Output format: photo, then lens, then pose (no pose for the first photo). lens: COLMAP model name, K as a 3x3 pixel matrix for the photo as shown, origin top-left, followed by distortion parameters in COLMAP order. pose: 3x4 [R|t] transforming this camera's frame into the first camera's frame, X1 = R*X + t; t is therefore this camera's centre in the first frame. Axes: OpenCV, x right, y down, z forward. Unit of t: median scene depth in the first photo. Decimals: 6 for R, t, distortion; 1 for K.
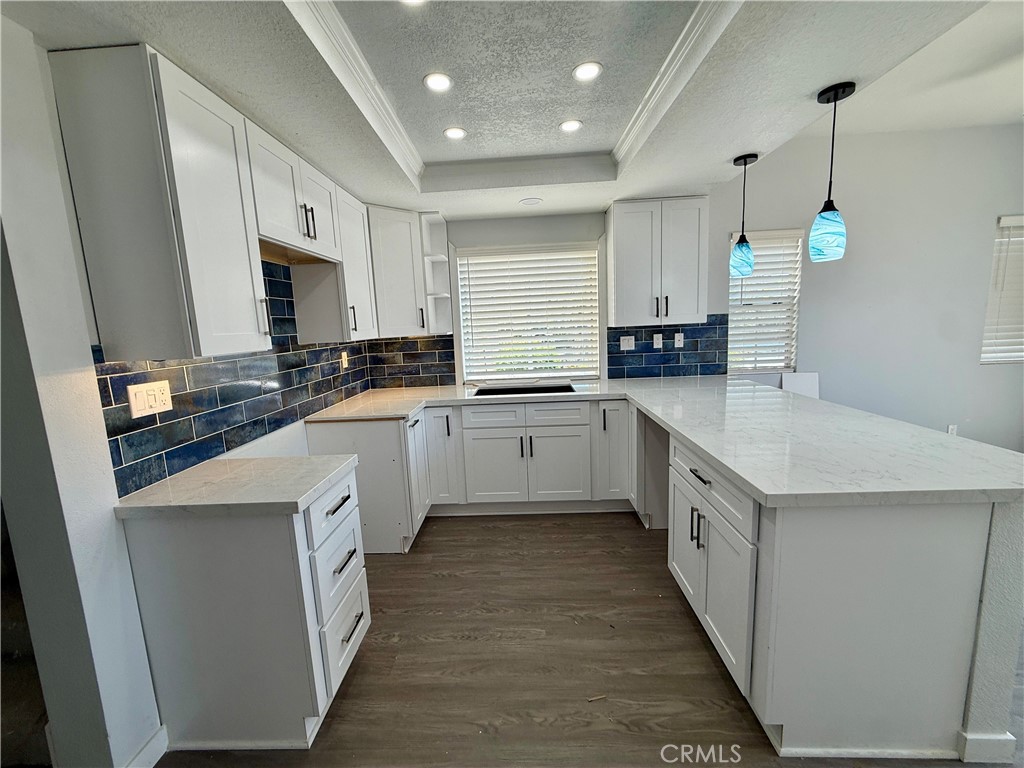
lens RADIAL K [[409.6, 0, 509.9], [0, 409.6, 381.7], [0, 0, 1]] dist [-0.001697, 0.001456]
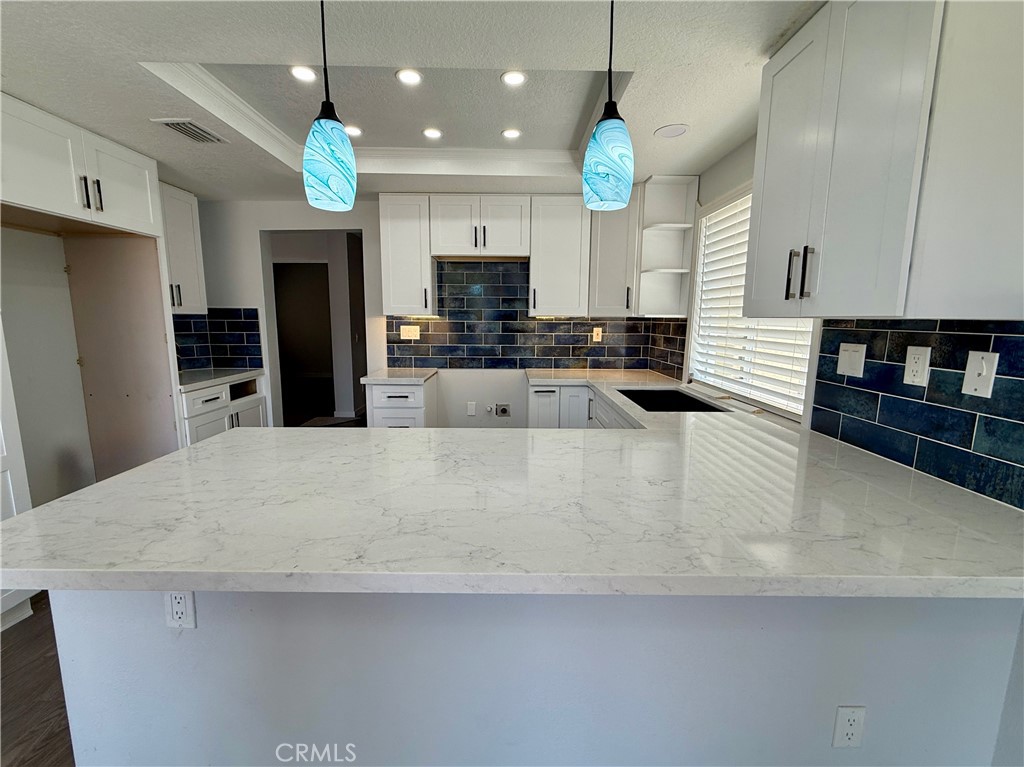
lens RADIAL K [[437.7, 0, 506.9], [0, 437.7, 382.0], [0, 0, 1]] dist [0.000408, 0.000117]
pose [[0.031383, 0.193797, -0.980540, 0.856455], [-0.149556, 0.970889, 0.187103, -0.122017], [0.988255, 0.140774, 0.059453, 0.736798]]
